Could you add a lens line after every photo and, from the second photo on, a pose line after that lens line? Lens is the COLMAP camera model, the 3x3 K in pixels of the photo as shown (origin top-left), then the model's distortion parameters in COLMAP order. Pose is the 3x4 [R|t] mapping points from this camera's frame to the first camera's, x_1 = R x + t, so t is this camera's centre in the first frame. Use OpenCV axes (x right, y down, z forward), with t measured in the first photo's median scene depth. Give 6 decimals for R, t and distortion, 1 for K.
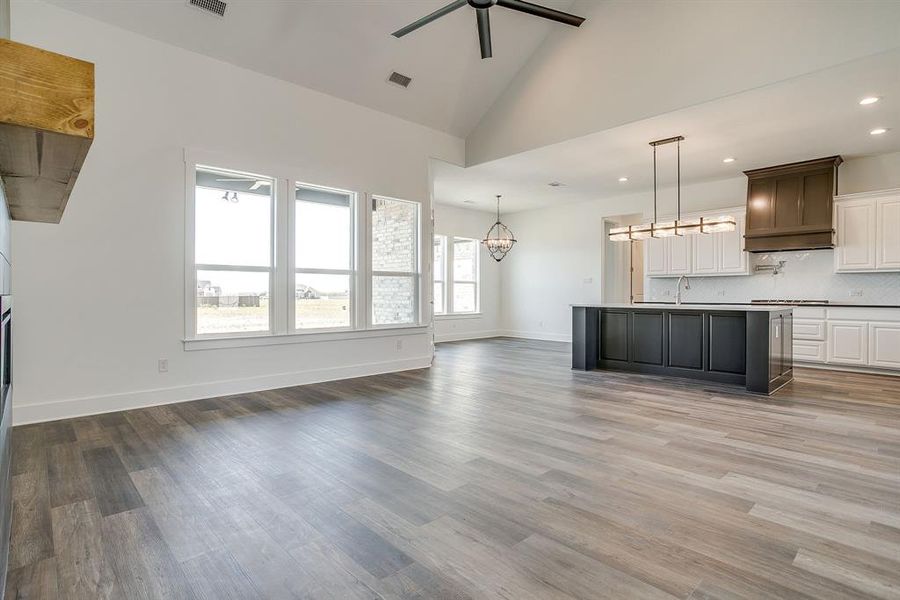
lens RADIAL K [[454.9, 0, 452.7], [0, 454.9, 293.4], [0, 0, 1]] dist [-0.040939, 0.020010]
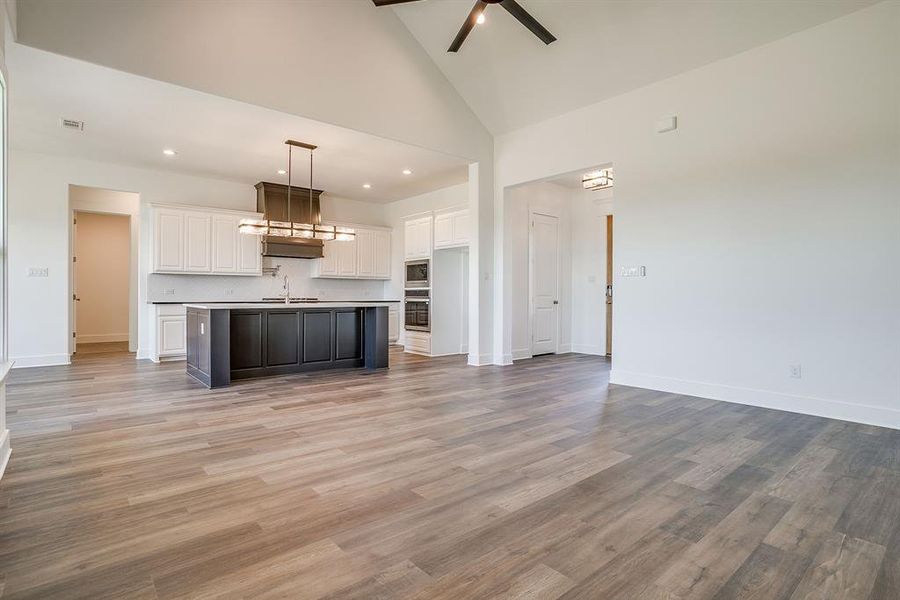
lens RADIAL K [[454.9, 0, 441.2], [0, 454.9, 300.1], [0, 0, 1]] dist [-0.040939, 0.020010]
pose [[0.070137, -0.014511, 0.997432, -0.576750], [-0.008848, 0.999846, 0.015168, -0.002319], [-0.997498, -0.009889, 0.069998, 0.650486]]
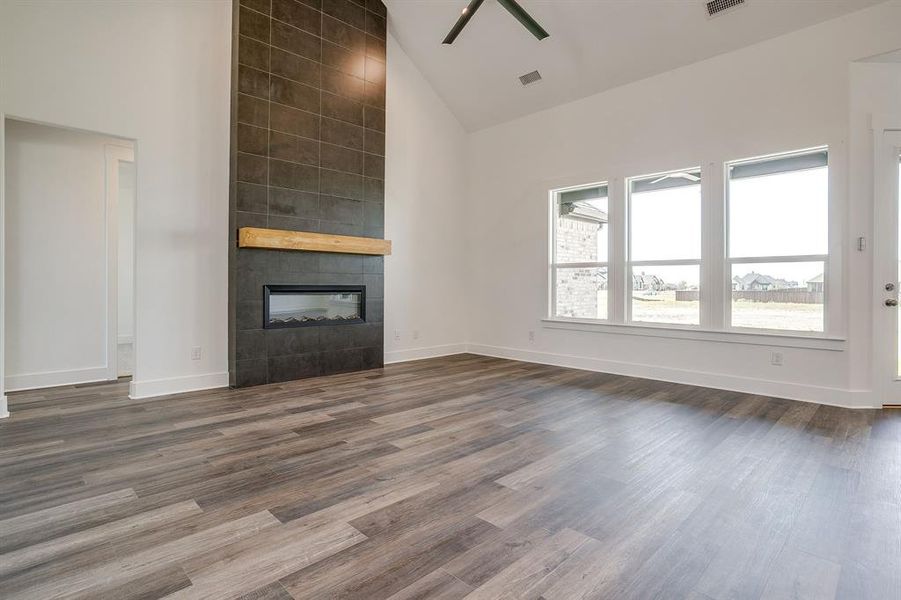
lens RADIAL K [[455.4, 0, 444.9], [0, 455.4, 286.7], [0, 0, 1]] dist [-0.040939, 0.020010]
pose [[0.002379, 0.003617, -0.999991, 0.666665], [-0.000972, 0.999993, 0.003615, -0.002572], [0.999997, 0.000963, 0.002382, 0.559517]]
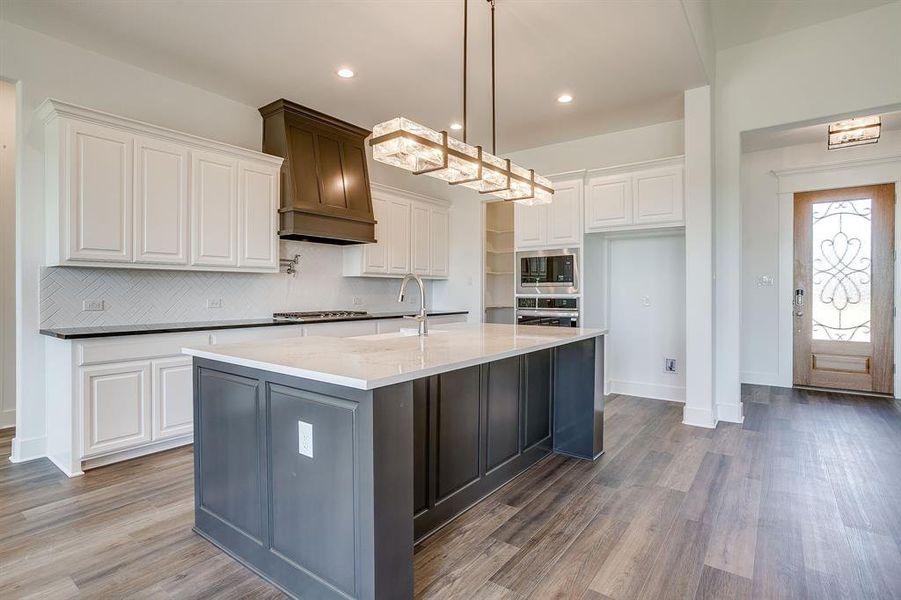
lens RADIAL K [[455.4, 0, 446.6], [0, 455.4, 293.7], [0, 0, 1]] dist [-0.040939, 0.020010]
pose [[-0.163446, -0.003963, 0.986544, 0.033710], [-0.005832, 0.999978, 0.003051, -0.022311], [-0.986535, -0.005255, -0.163465, 1.191931]]
